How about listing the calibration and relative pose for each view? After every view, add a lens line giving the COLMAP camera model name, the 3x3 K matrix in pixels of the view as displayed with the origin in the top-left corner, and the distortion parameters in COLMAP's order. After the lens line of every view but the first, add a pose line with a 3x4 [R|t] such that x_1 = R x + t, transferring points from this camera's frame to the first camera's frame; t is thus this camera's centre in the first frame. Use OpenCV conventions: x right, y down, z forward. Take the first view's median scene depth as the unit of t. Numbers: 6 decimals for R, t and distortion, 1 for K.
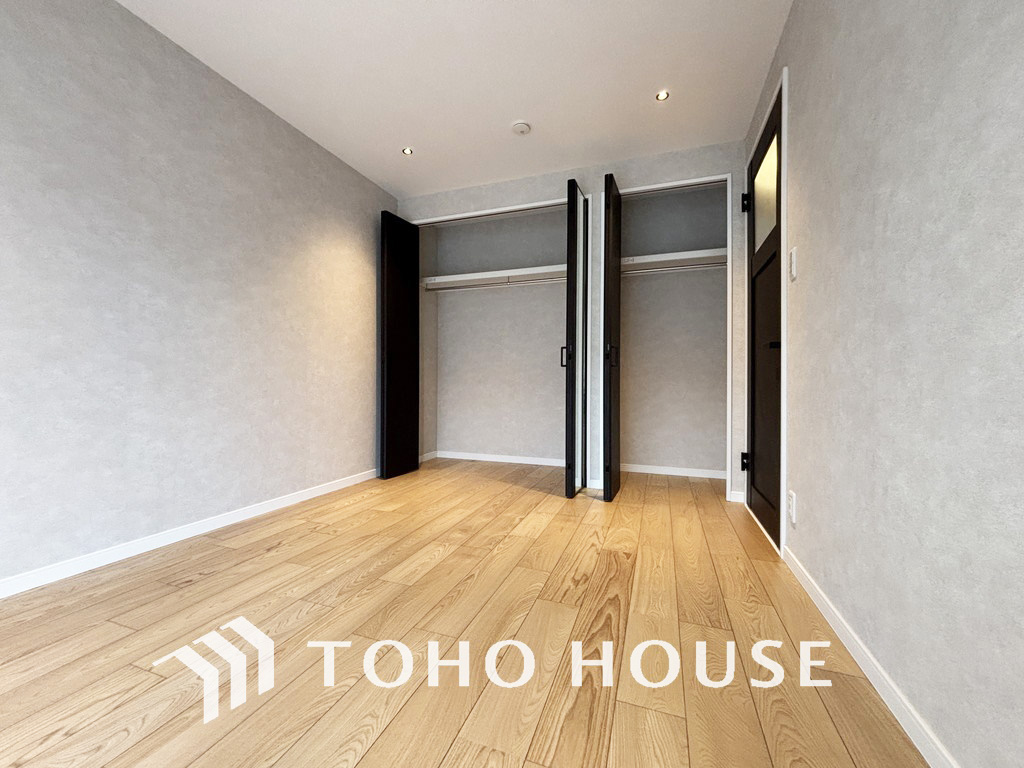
lens RADIAL K [[414.7, 0, 511.3], [0, 414.7, 386.0], [0, 0, 1]] dist [-0.002572, -0.000025]
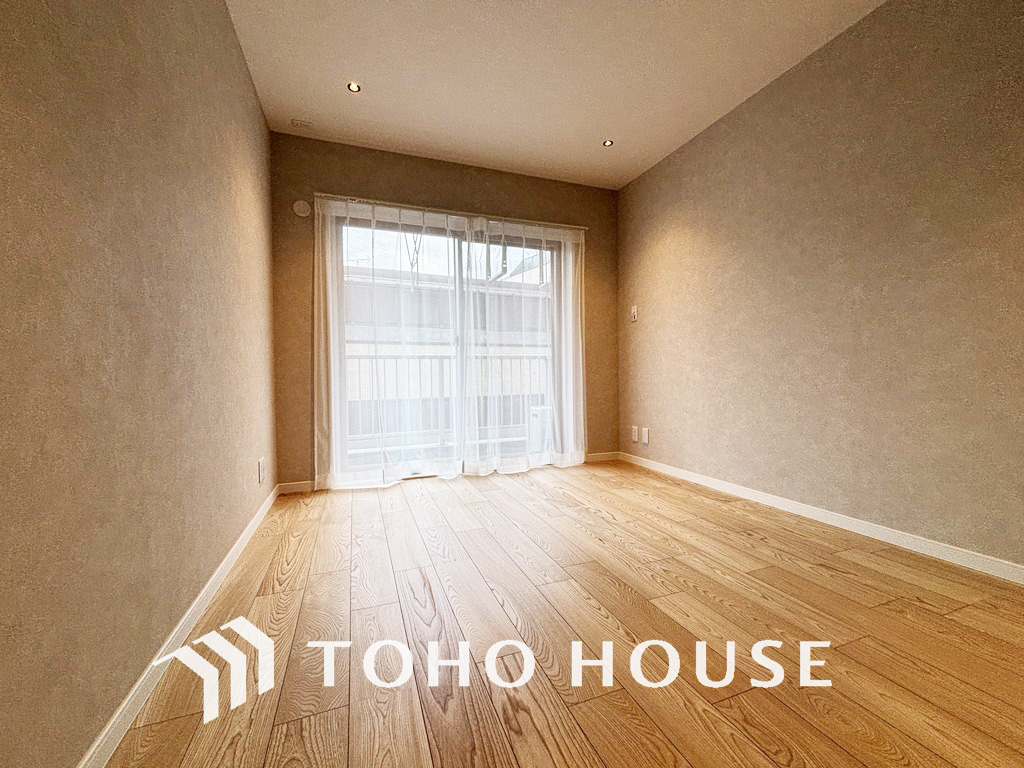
lens RADIAL K [[409.9, 0, 514.6], [0, 409.9, 384.7], [0, 0, 1]] dist [-0.000149, 0.000013]
pose [[-0.747417, 0.019879, -0.664058, 0.415691], [0.003554, 0.999658, 0.025926, -0.004658], [0.664346, 0.017017, -0.747232, 1.107977]]
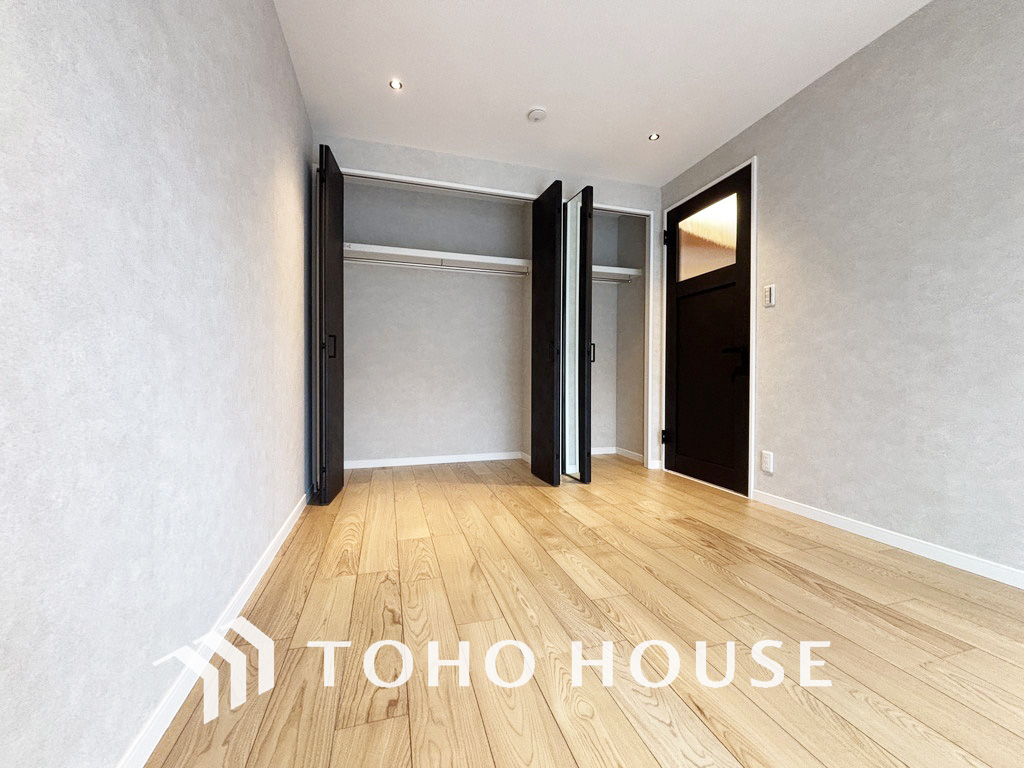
lens RADIAL K [[416.0, 0, 512.0], [0, 416.0, 384.0], [0, 0, 1]] dist [-0.000426, 0.000398]
pose [[0.796017, -0.011569, 0.605164, -0.777452], [0.002164, 0.999865, 0.016269, -0.008485], [-0.605270, -0.011641, 0.795935, 0.314011]]
